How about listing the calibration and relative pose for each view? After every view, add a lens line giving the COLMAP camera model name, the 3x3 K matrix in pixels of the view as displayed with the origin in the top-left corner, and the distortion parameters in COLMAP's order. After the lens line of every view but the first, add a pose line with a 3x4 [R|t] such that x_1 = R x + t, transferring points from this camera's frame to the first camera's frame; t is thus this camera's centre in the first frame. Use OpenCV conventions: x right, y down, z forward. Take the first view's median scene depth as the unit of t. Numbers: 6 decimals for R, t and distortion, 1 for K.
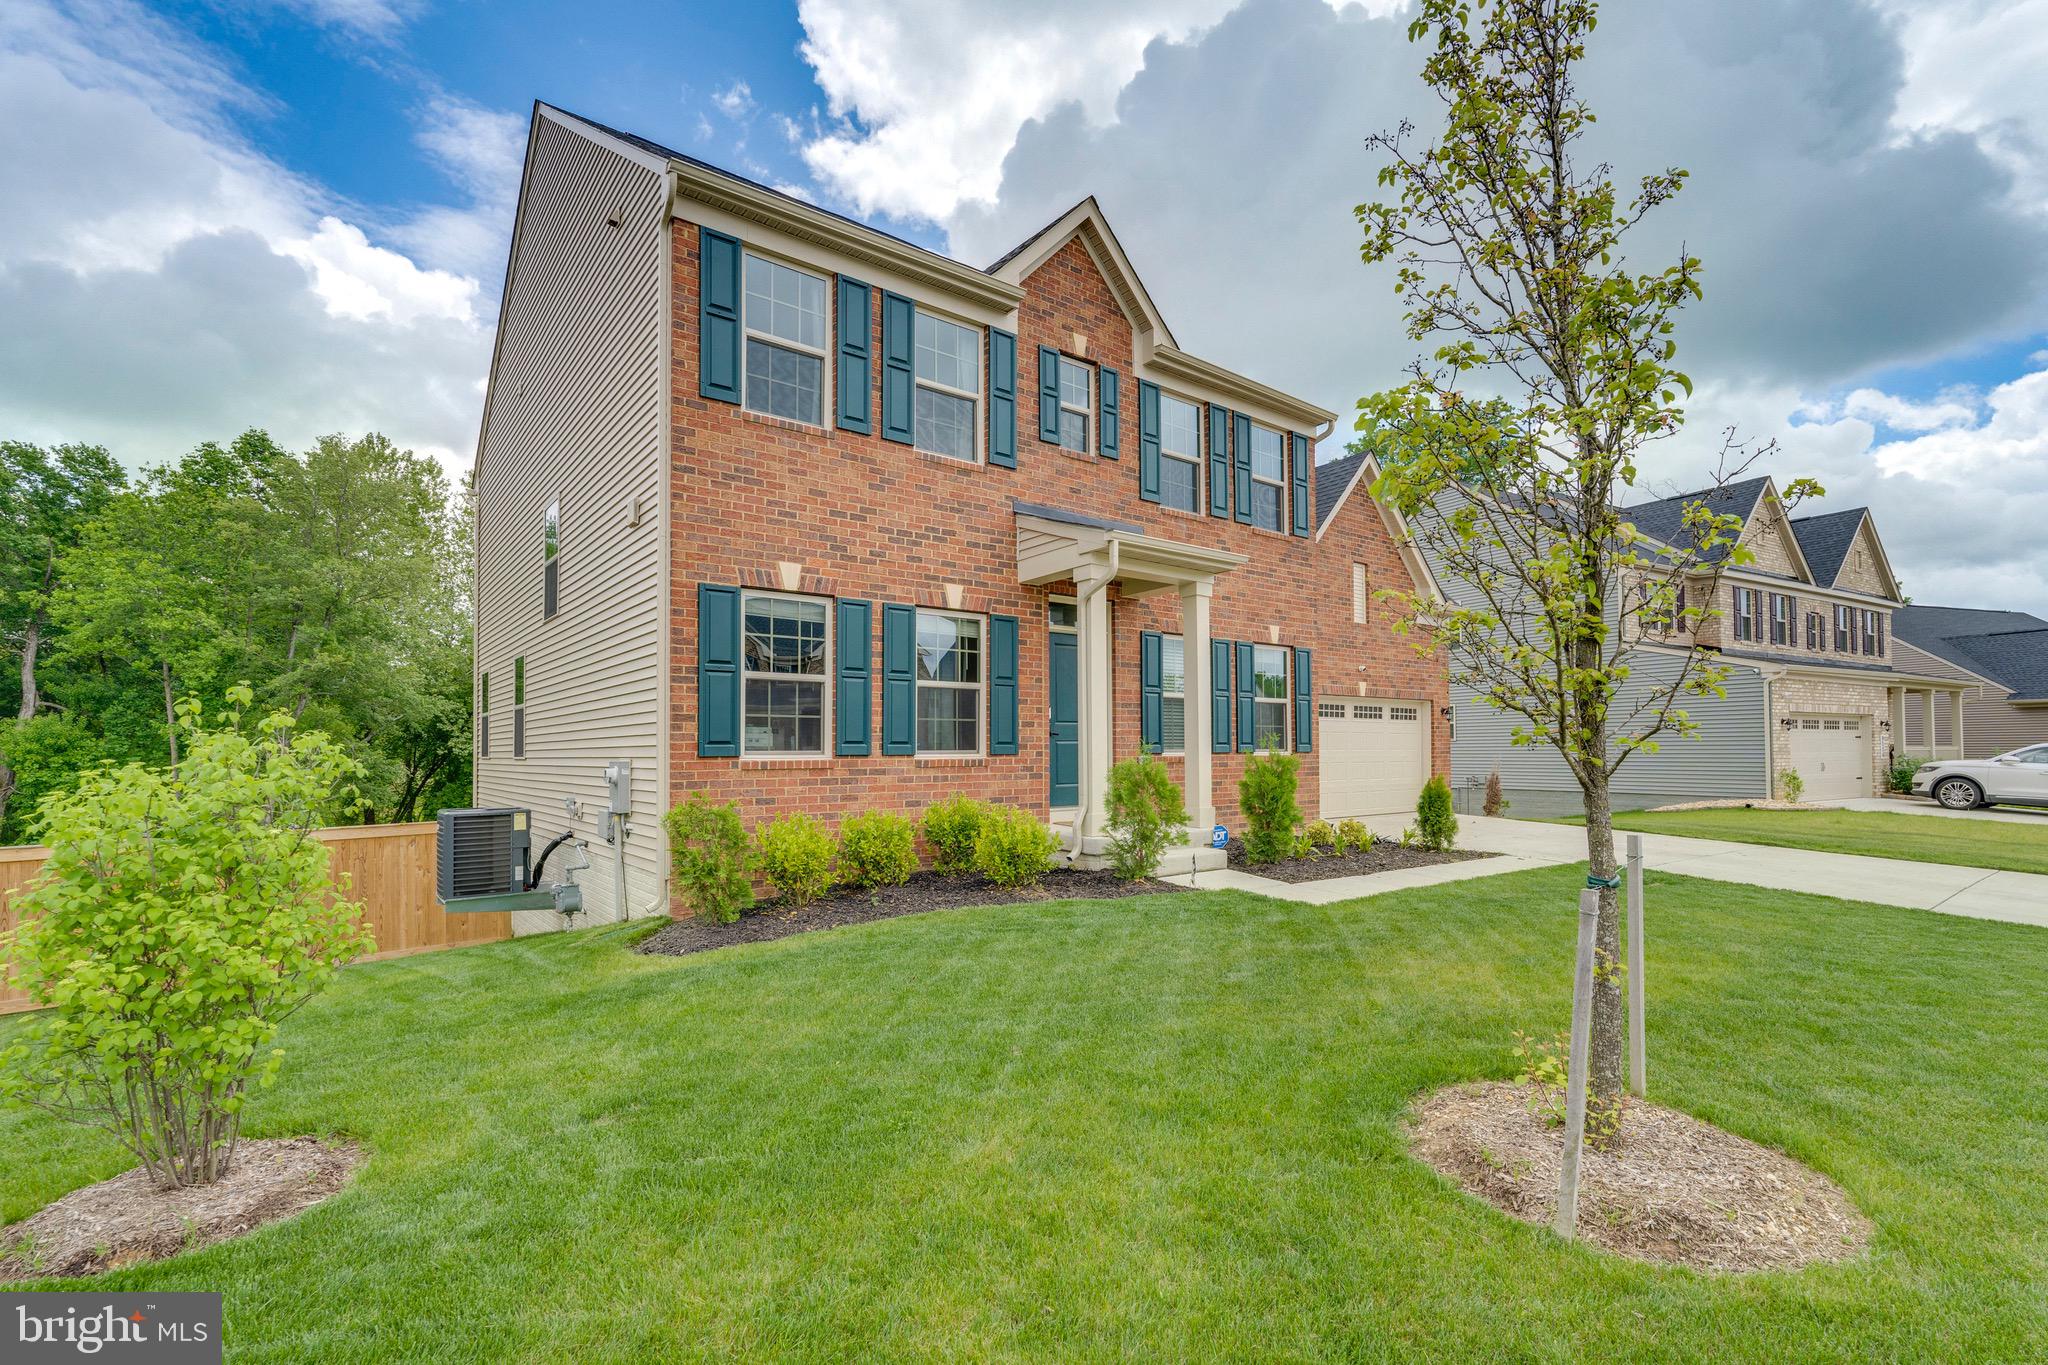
lens RADIAL K [[924.1, 0, 1027.7], [0, 924.1, 730.9], [0, 0, 1]] dist [-0.000439, 0.000097]
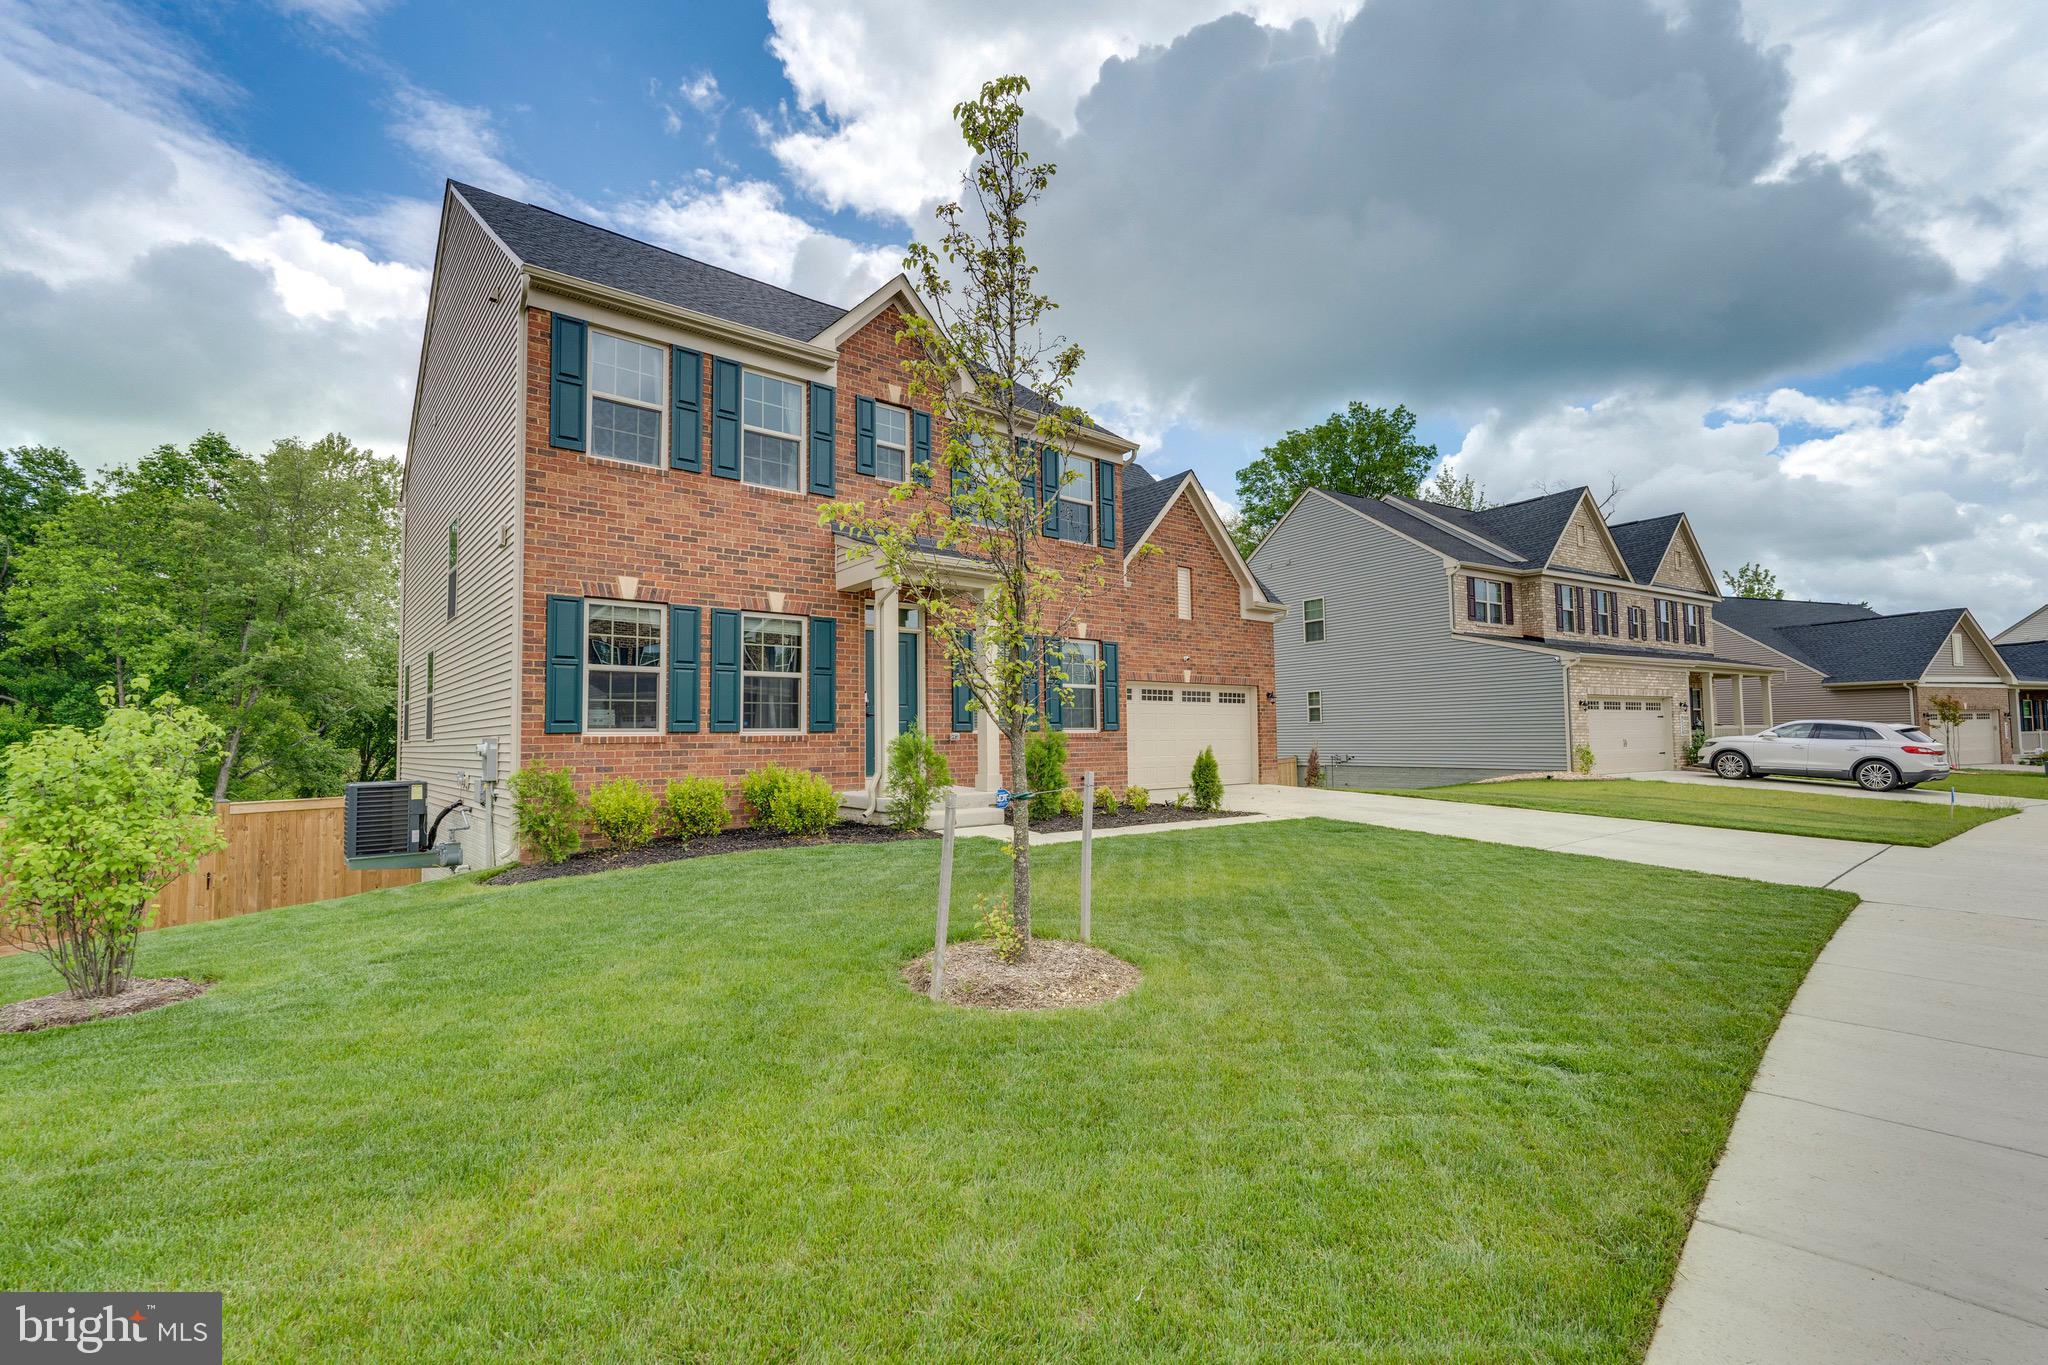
lens RADIAL K [[903.4, 0, 1020.8], [0, 903.4, 691.9], [0, 0, 1]] dist [0.000064, 0.000183]
pose [[0.999470, -0.005130, 0.032150, 0.185956], [0.006077, 0.999549, -0.029417, 0.009216], [-0.031984, 0.029597, 0.999050, -0.181649]]
